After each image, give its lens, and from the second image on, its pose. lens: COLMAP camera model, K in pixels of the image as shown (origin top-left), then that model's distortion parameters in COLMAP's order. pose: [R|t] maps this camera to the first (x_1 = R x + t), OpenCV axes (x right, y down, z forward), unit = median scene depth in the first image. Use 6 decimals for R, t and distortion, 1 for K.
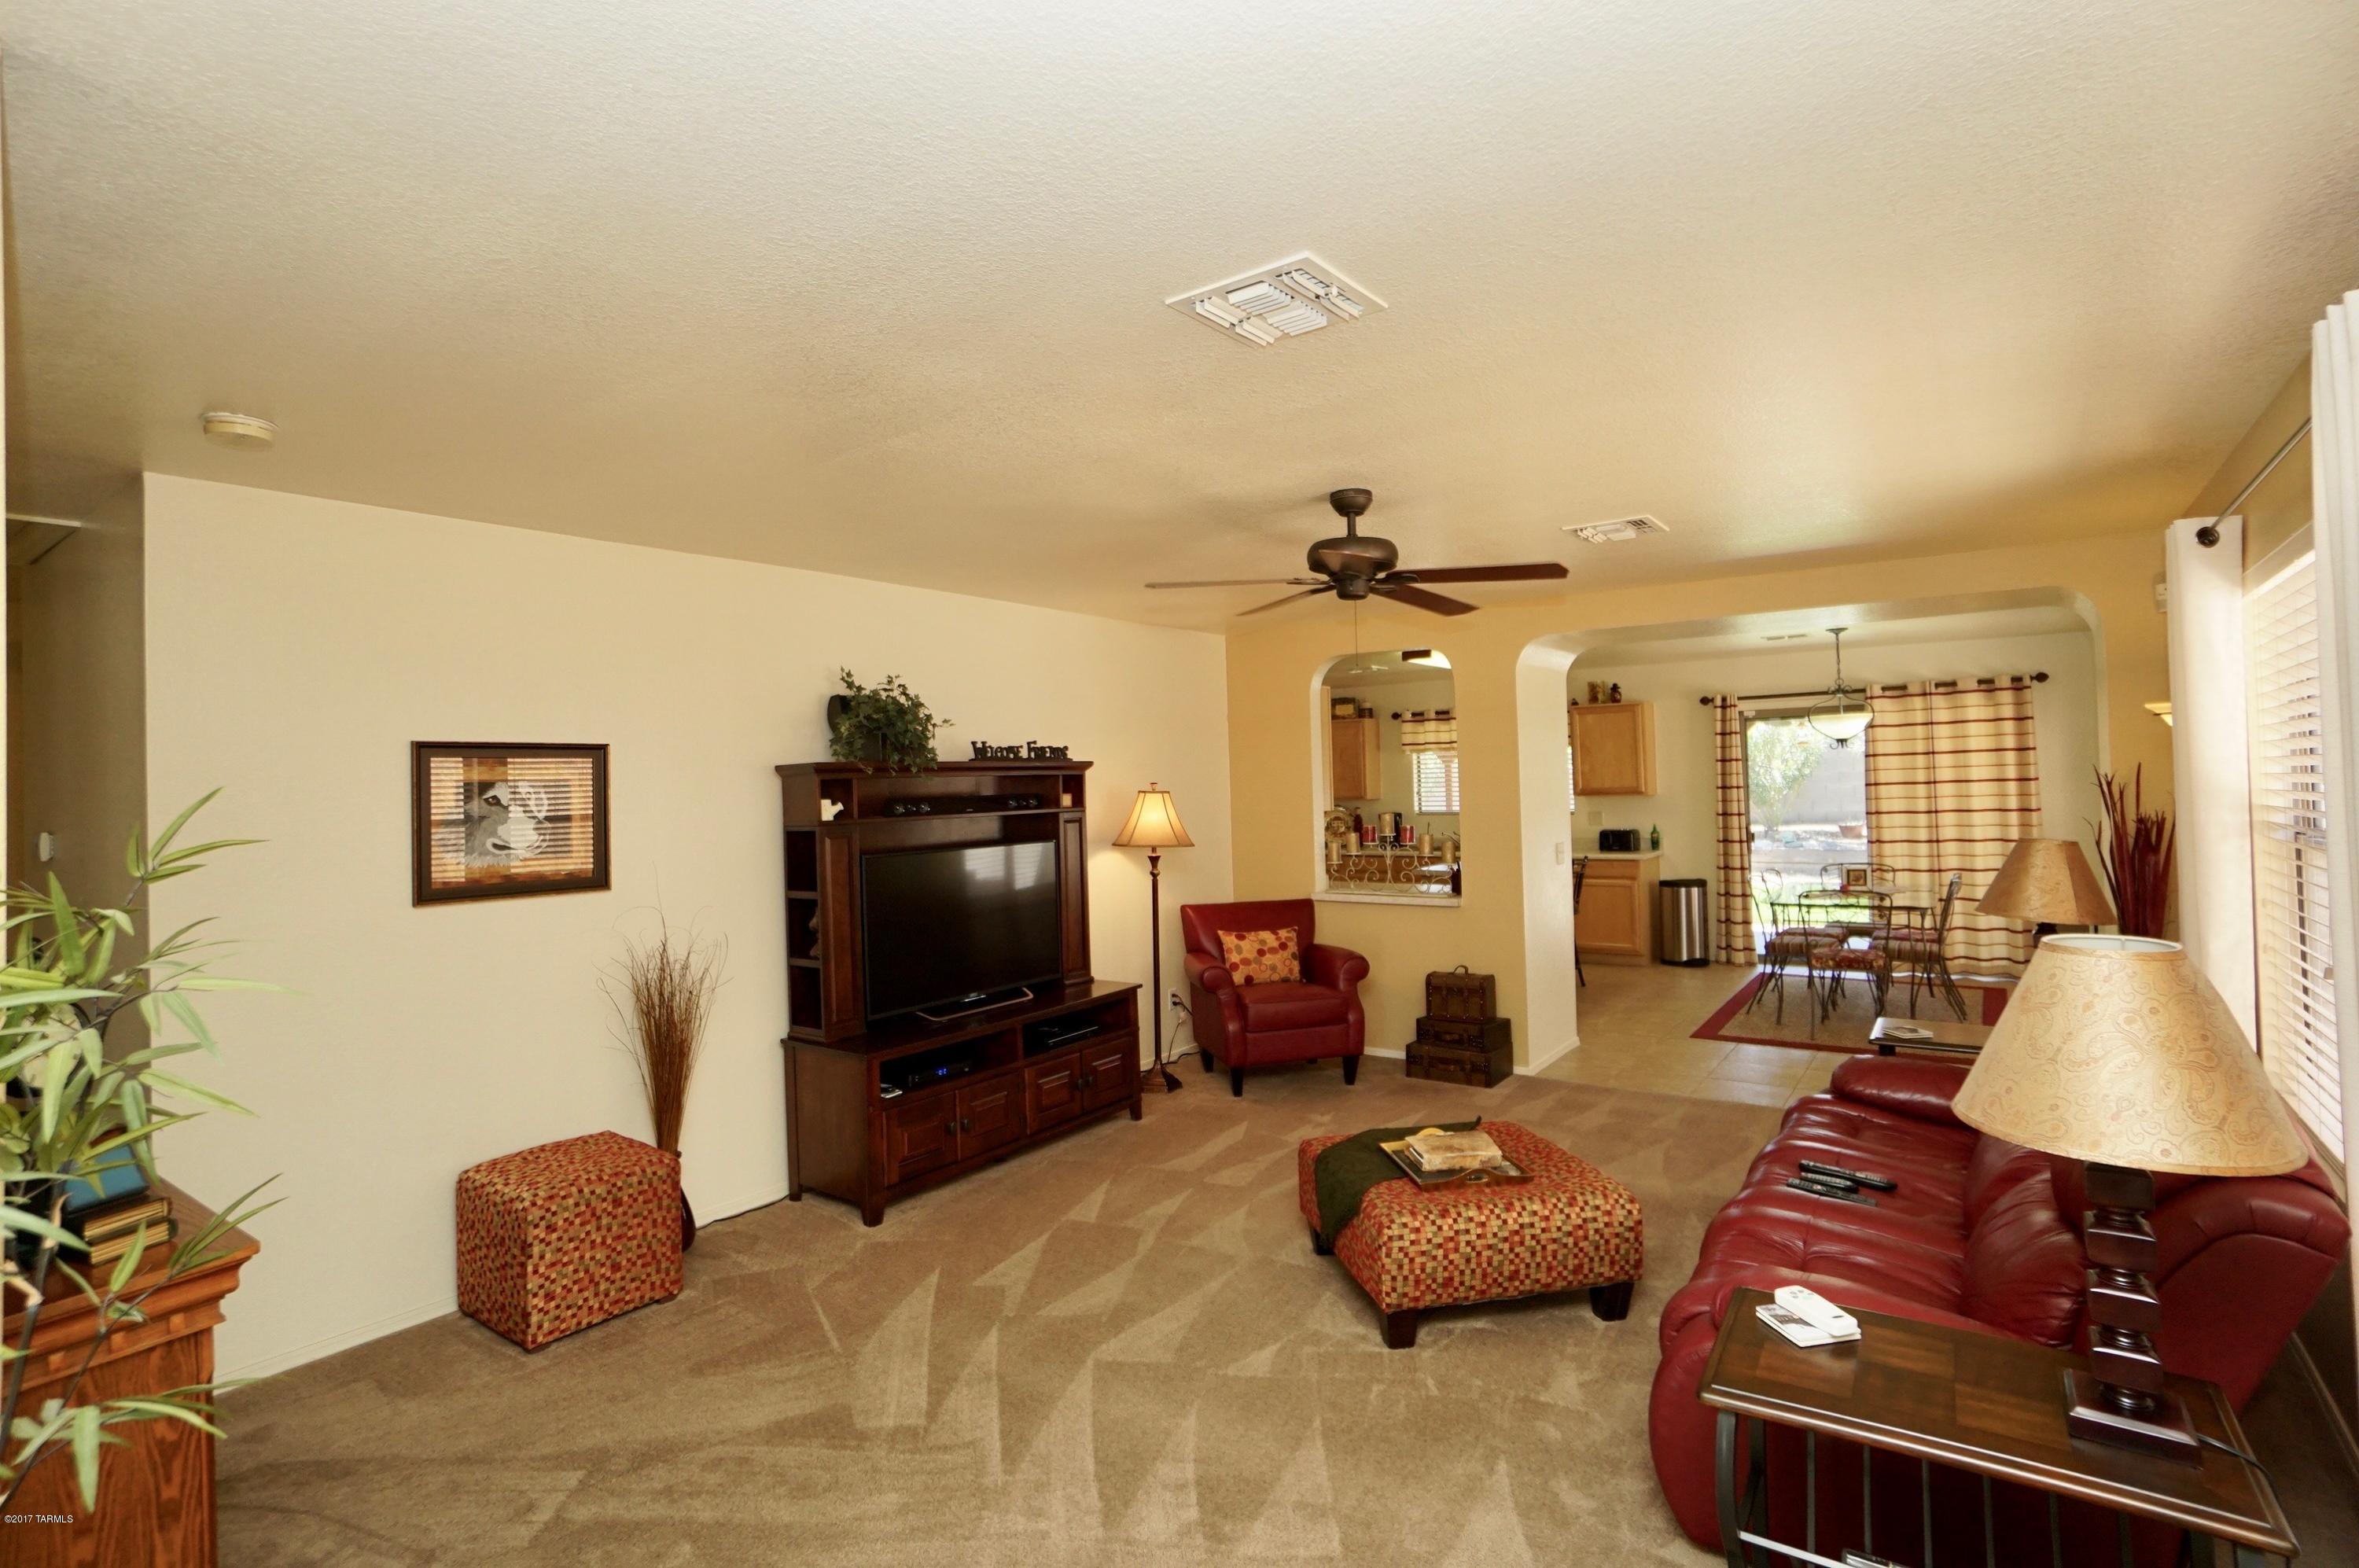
lens RADIAL K [[1132.3, 0, 1177.1], [0, 1132.3, 757.6], [0, 0, 1]] dist [-0.052448, 0.024130]
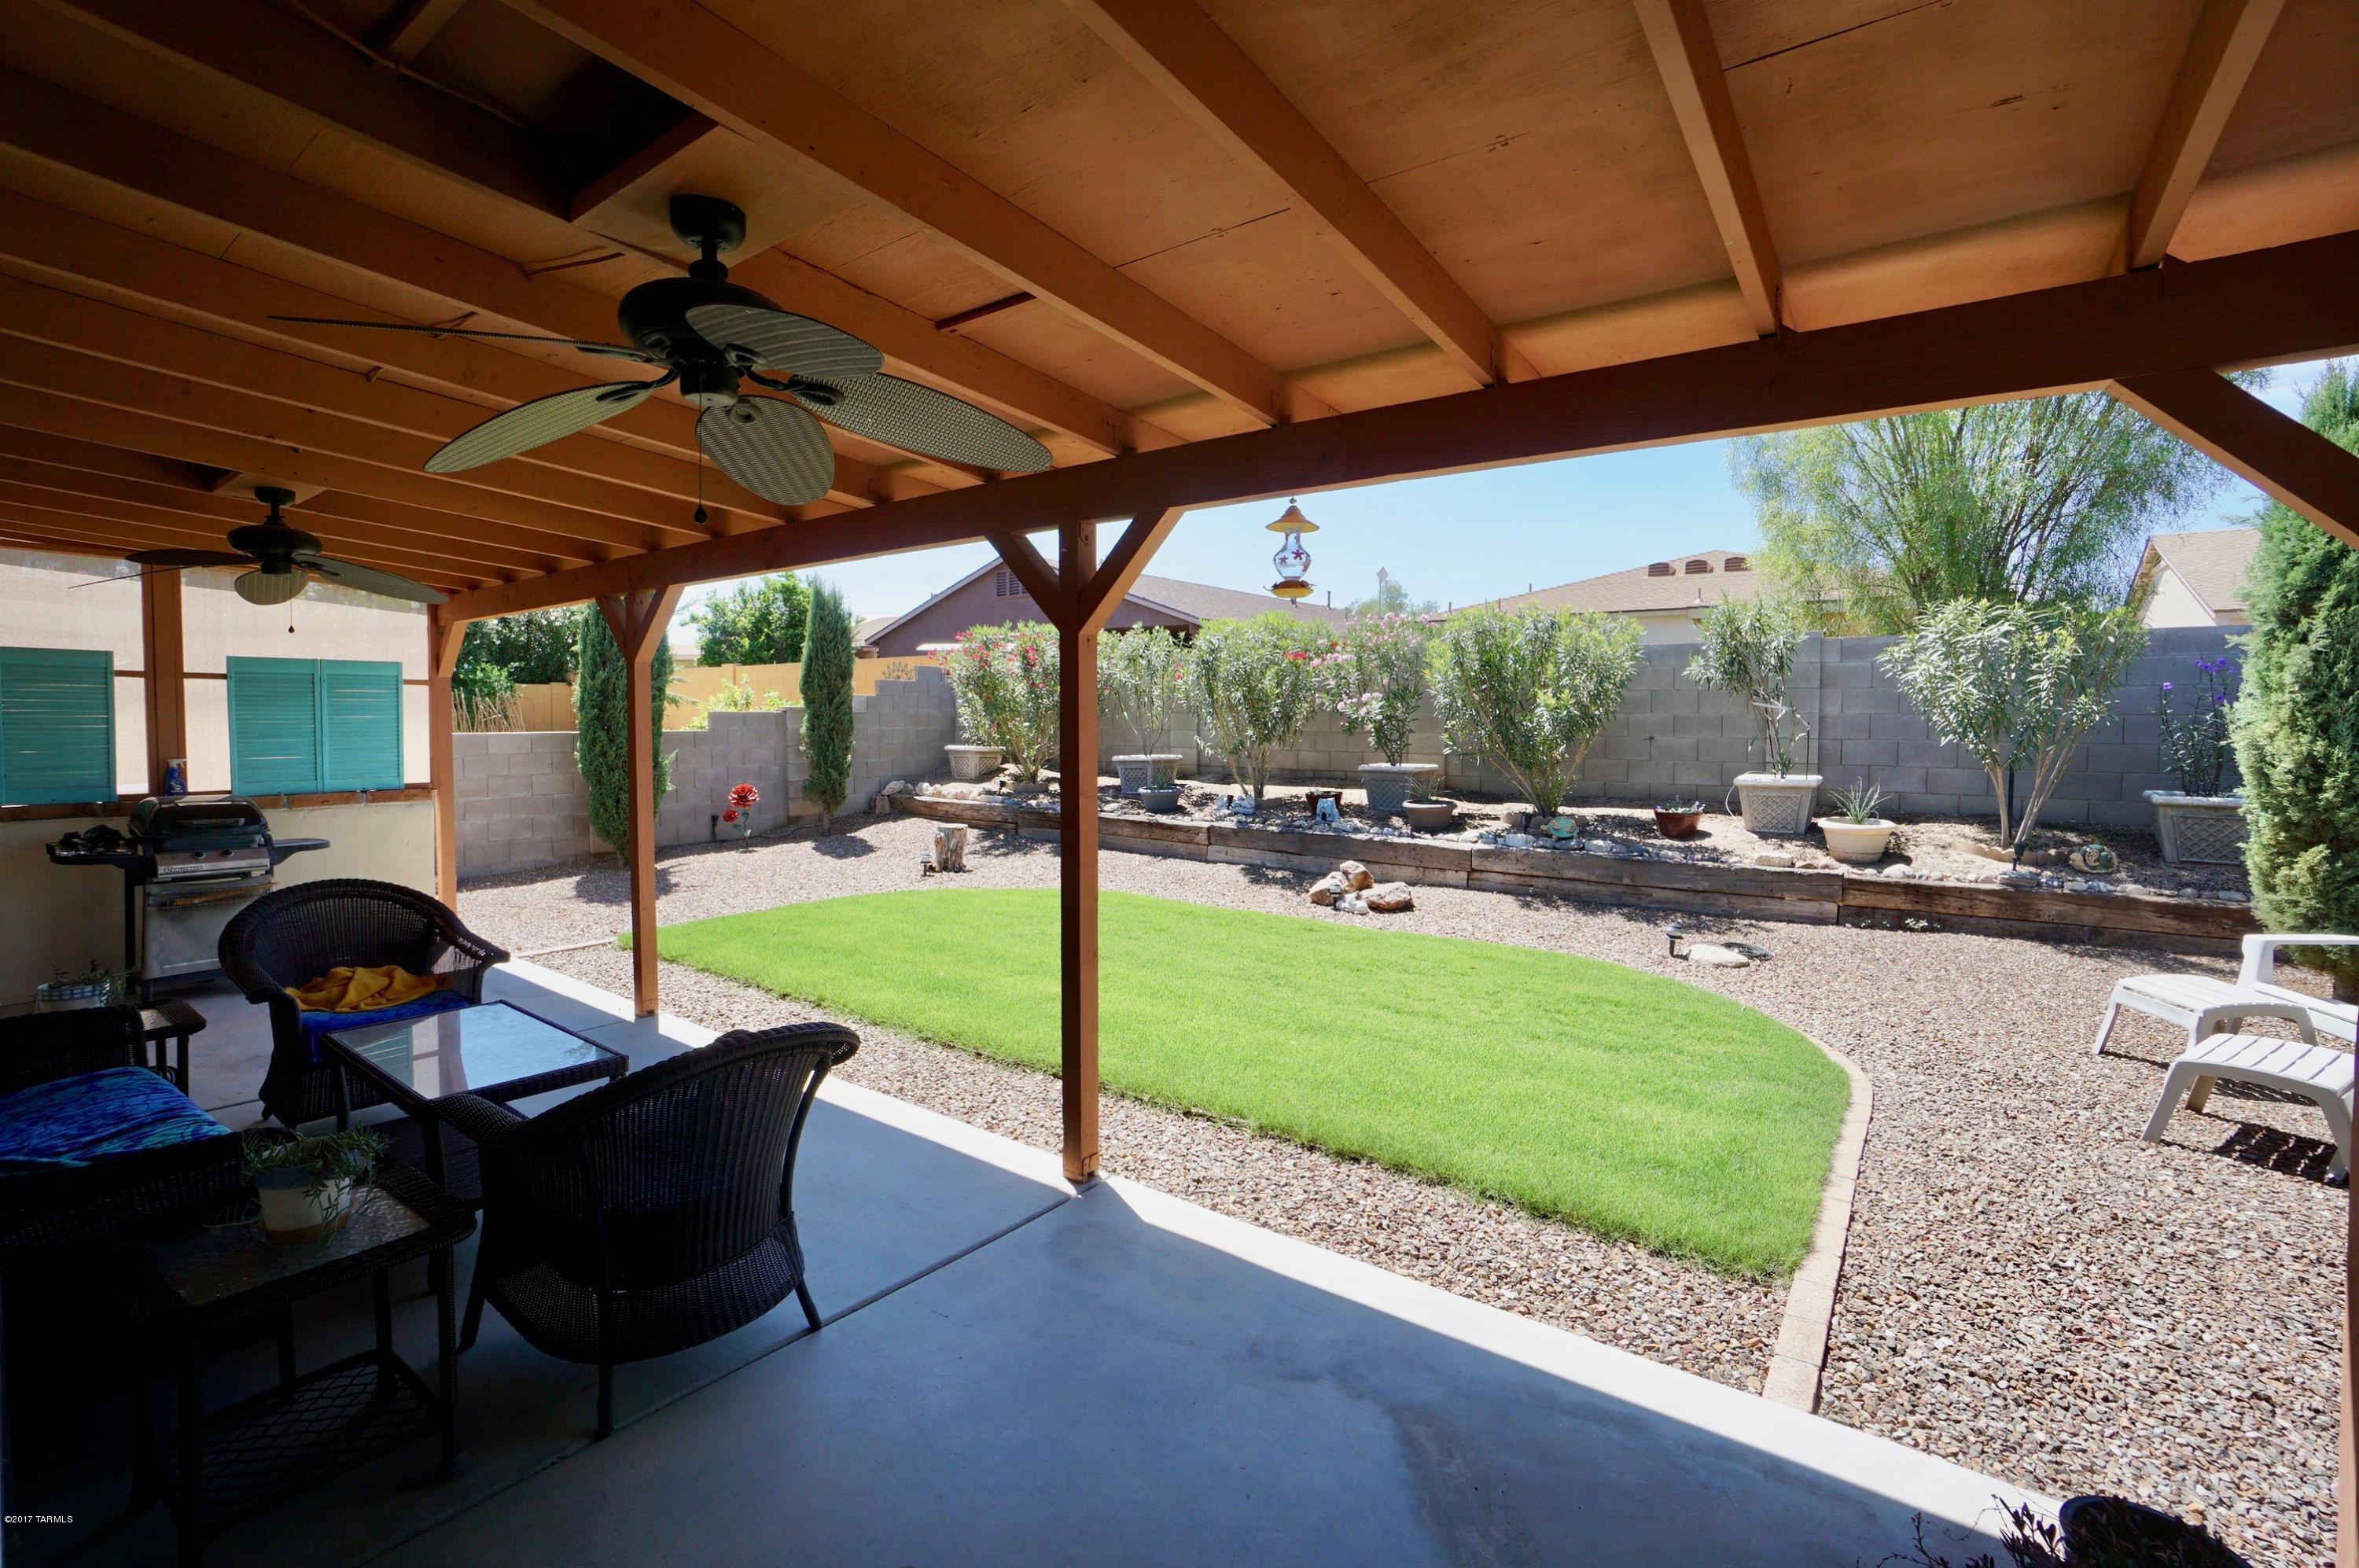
lens RADIAL K [[1034.9, 0, 1178.5], [0, 1034.9, 754.2], [0, 0, 1]] dist [-0.064642, 0.023522]
pose [[0.999456, 0.032843, -0.002934, 0.587713], [-0.032598, 0.997546, 0.061967, 0.015673], [0.004962, -0.061838, 0.998074, 0.813798]]
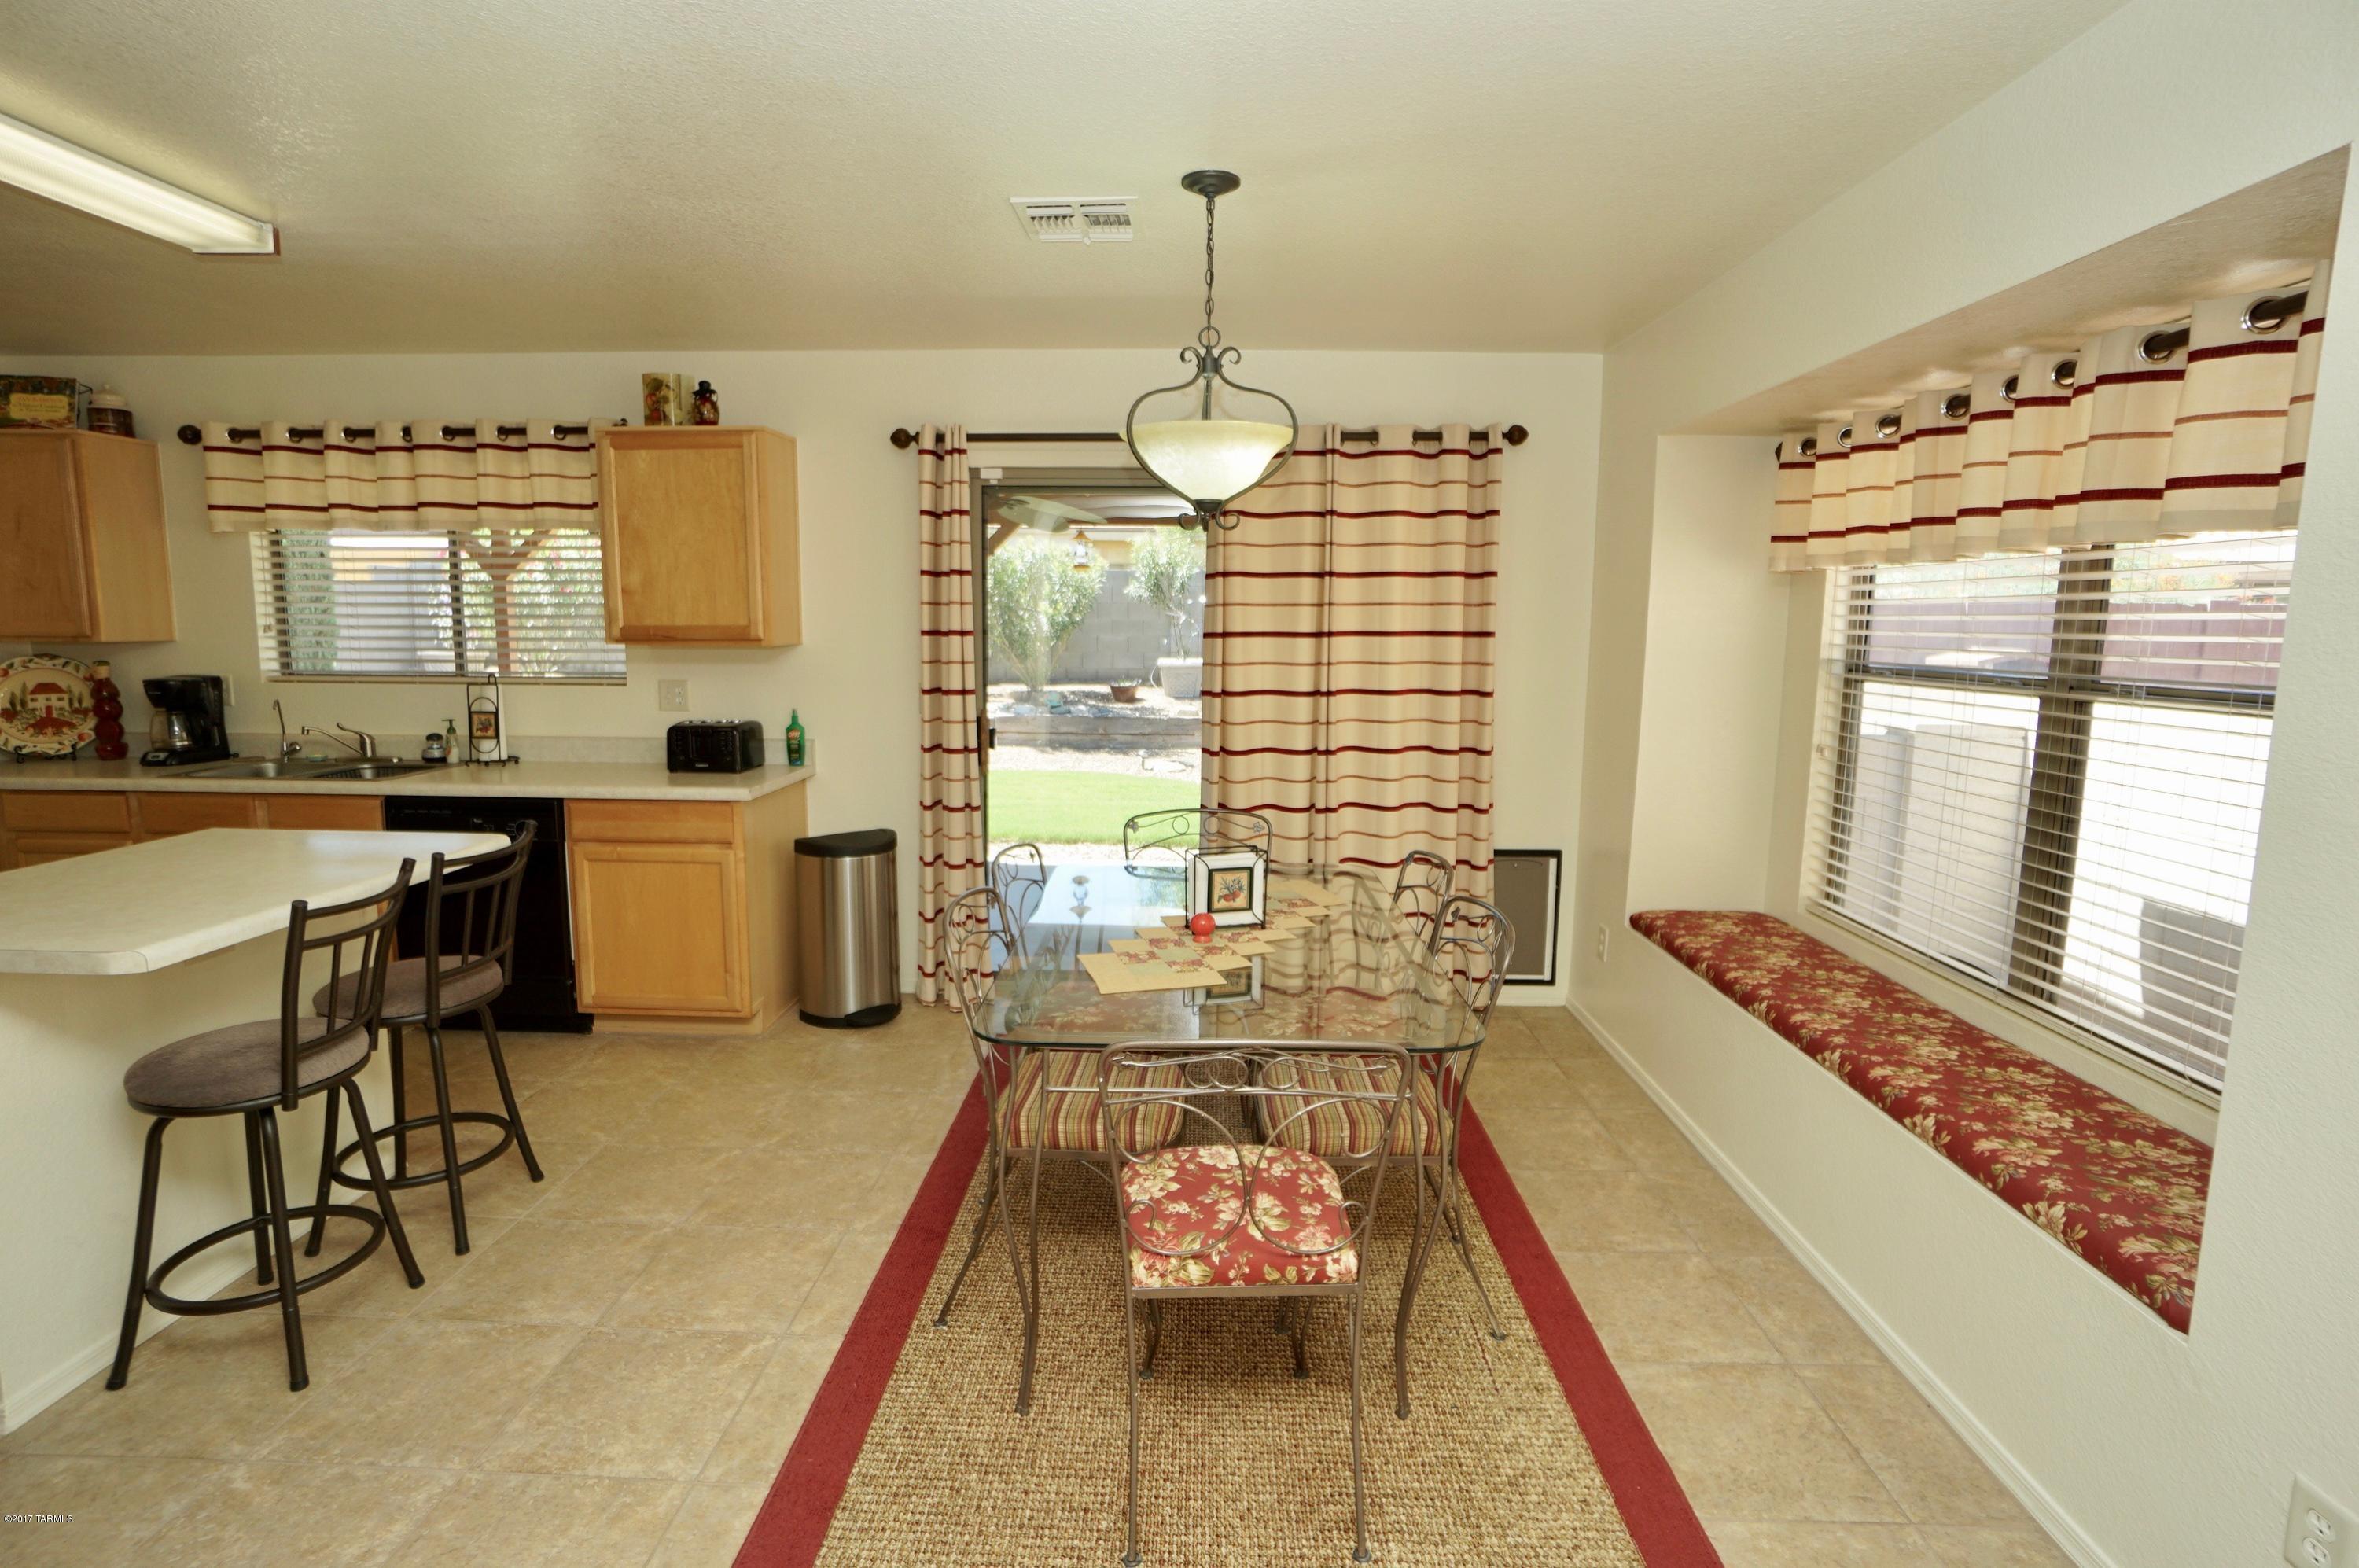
lens RADIAL K [[1132.3, 0, 1177.1], [0, 1132.3, 757.6], [0, 0, 1]] dist [-0.052448, 0.024130]
pose [[0.819173, -0.034643, 0.572500, 0.260746], [-0.045308, 0.991146, 0.124805, 0.013034], [-0.571755, -0.128176, 0.810350, 0.484761]]
